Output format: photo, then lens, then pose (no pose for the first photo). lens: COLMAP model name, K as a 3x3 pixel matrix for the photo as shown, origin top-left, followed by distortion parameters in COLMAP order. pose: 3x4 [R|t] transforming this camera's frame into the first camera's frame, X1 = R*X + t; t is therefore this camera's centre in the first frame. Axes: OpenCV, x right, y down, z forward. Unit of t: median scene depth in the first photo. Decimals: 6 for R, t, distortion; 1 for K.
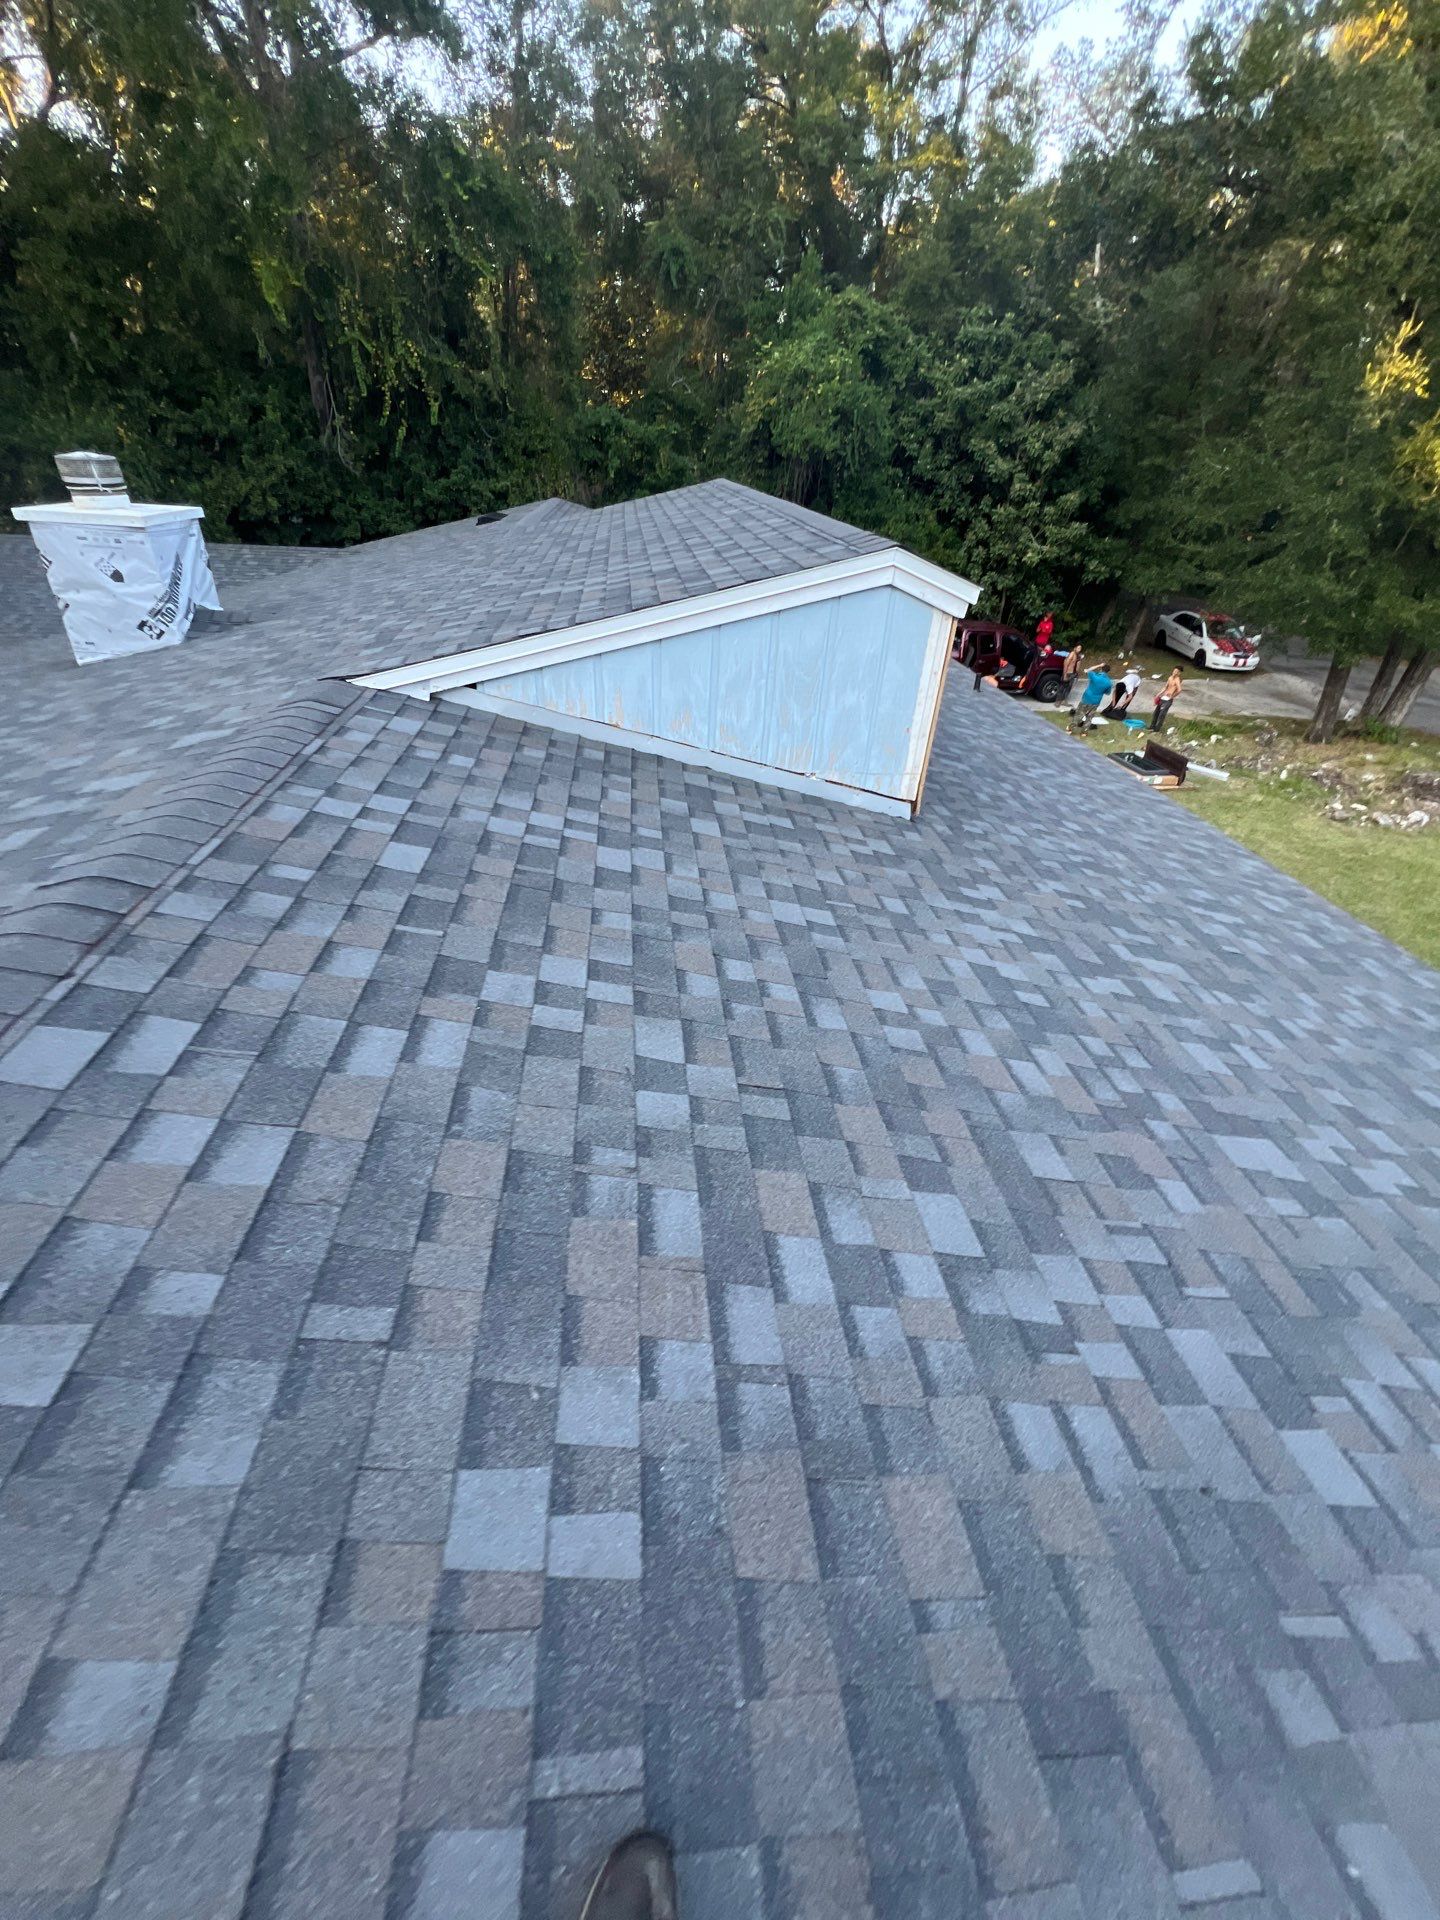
lens RADIAL K [[766.1, 0, 720.0], [0, 766.1, 960.0], [0, 0, 1]] dist [-0.000833, -0.000021]
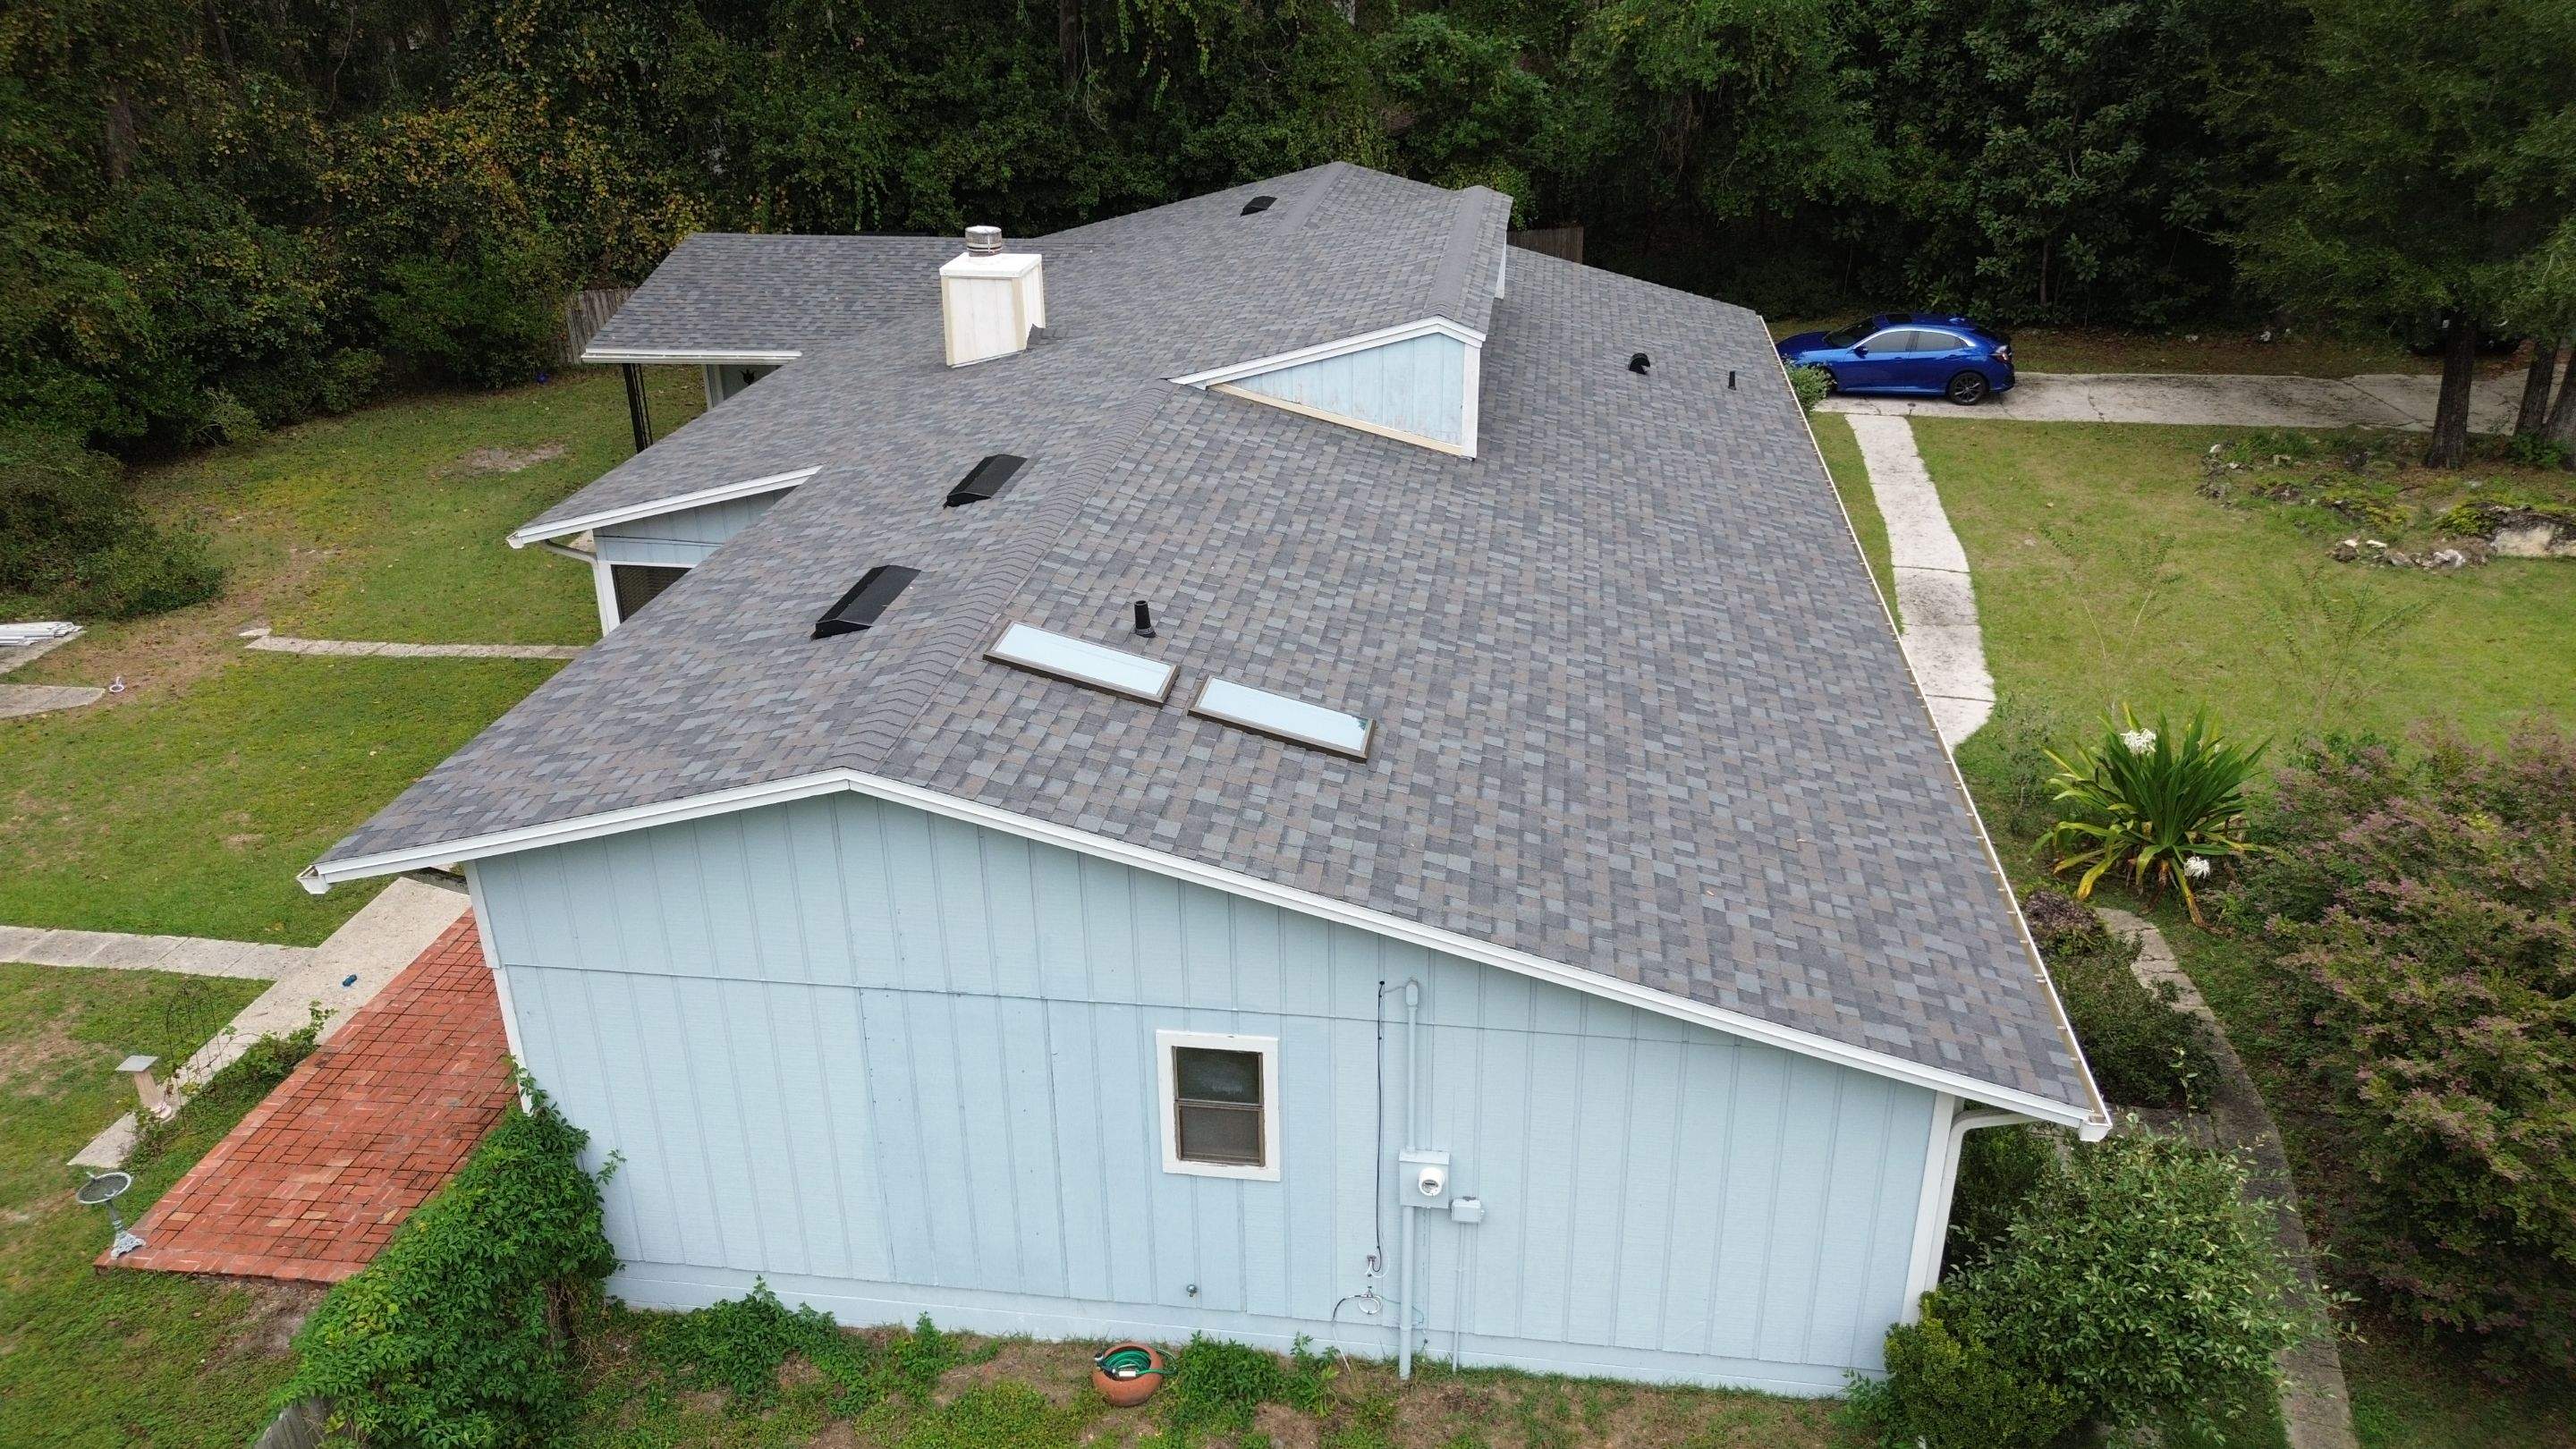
lens RADIAL K [[1837.6, 0, 1288.0], [0, 1837.6, 724.5], [0, 0, 1]] dist [0.065500, -0.070201]
pose [[0.968086, 0.046287, -0.246309, 0.192392], [-0.086037, 0.984449, -0.153158, 0.226519], [0.235389, 0.169462, 0.957013, -0.621831]]
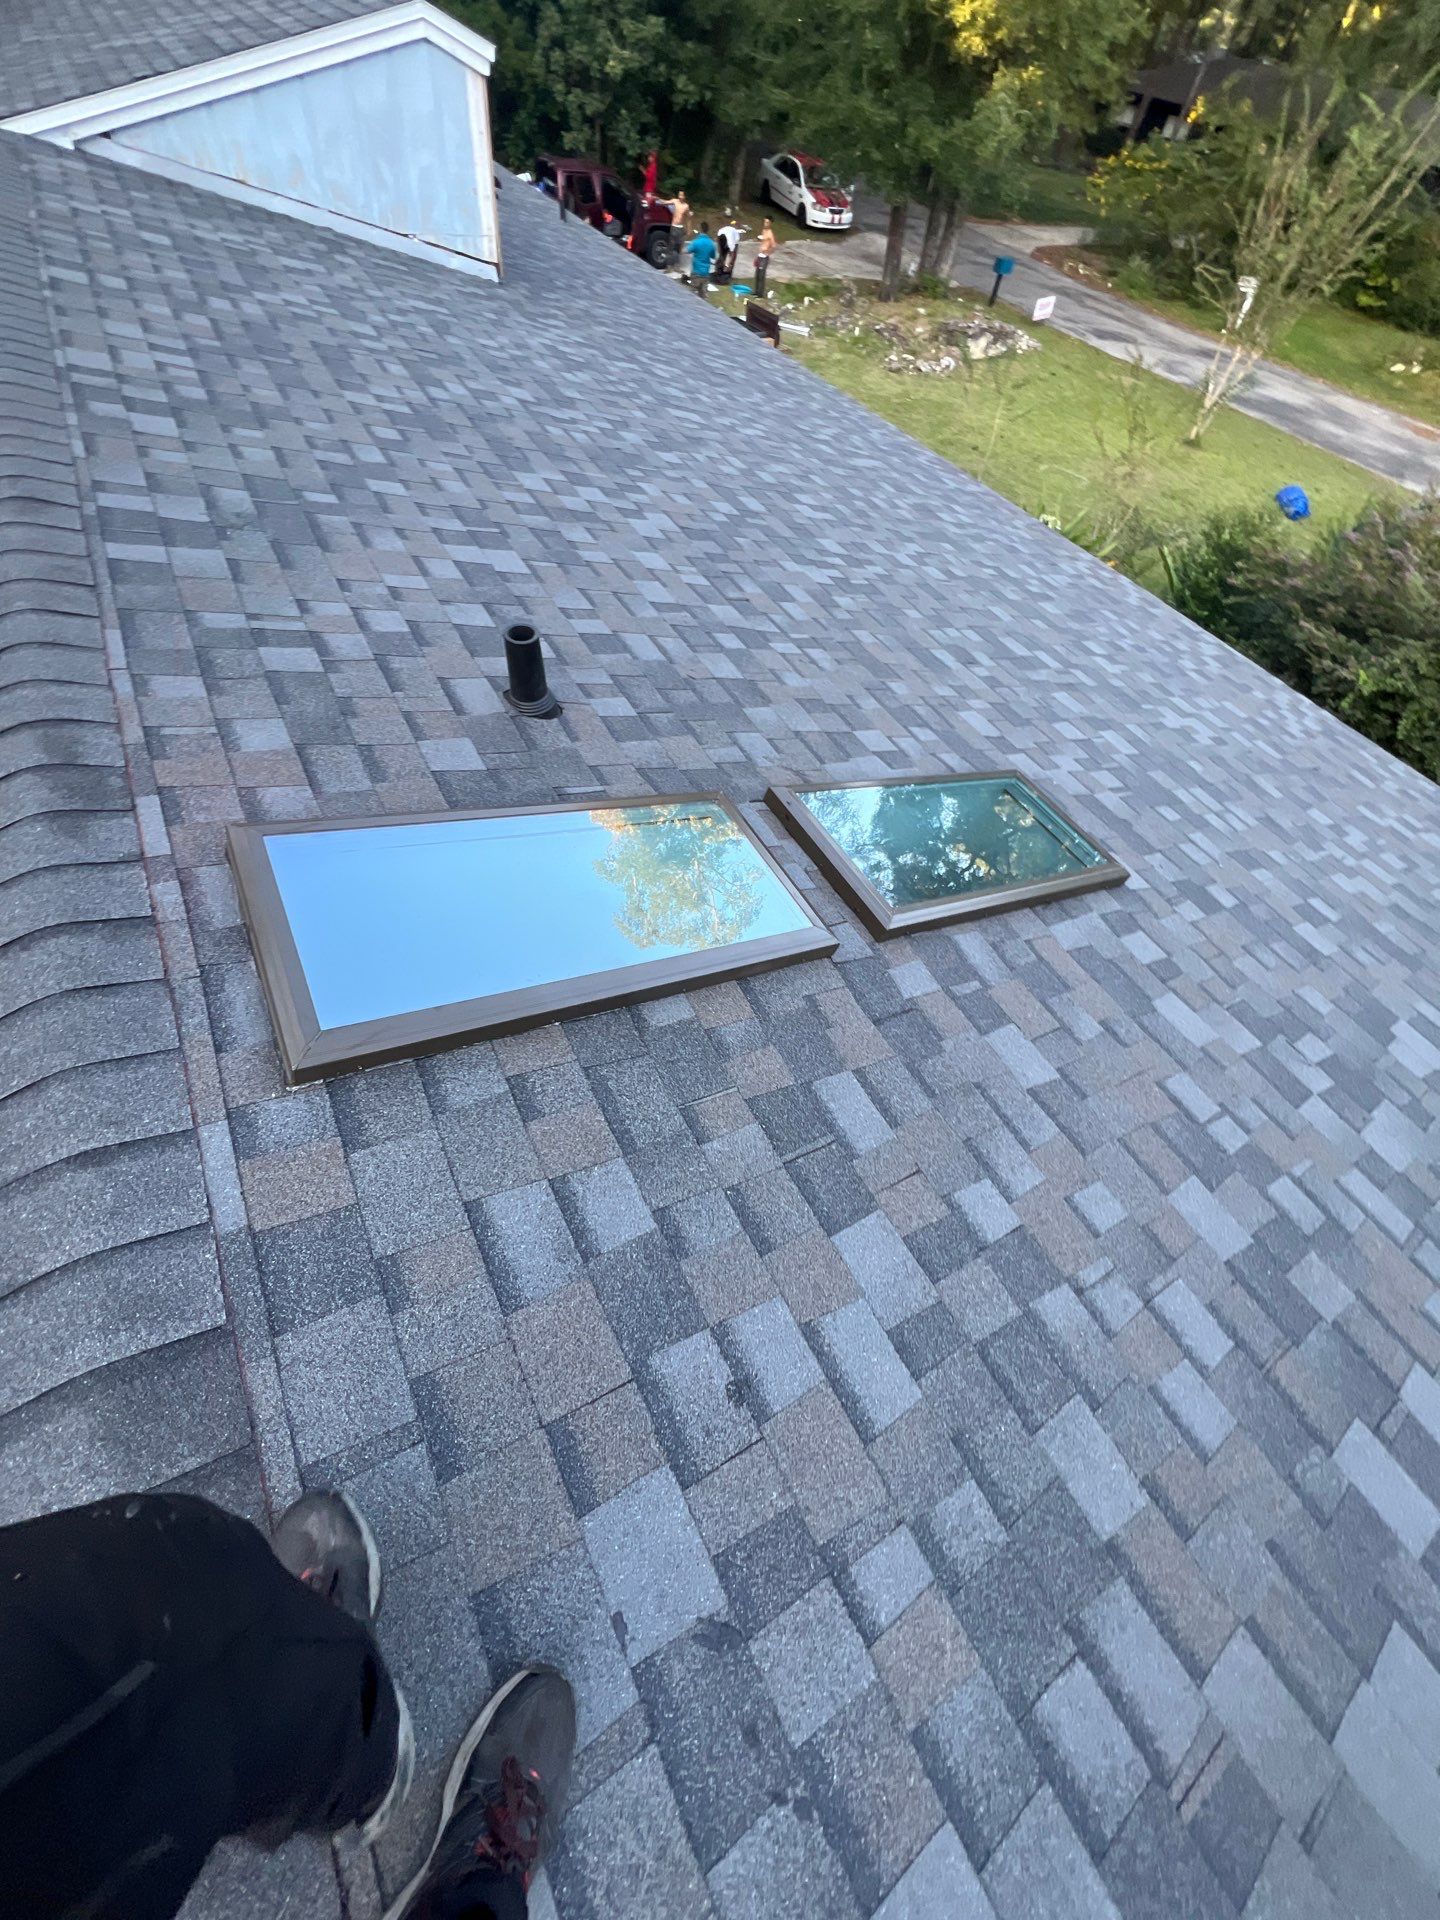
lens RADIAL K [[757.5, 0, 720.0], [0, 757.5, 960.0], [0, 0, 1]] dist [0.000564, -0.000485]
pose [[0.917575, -0.283519, 0.278700, -0.024820], [0.161035, 0.905989, 0.391473, 0.099996], [-0.363489, -0.314325, 0.876969, -0.160708]]
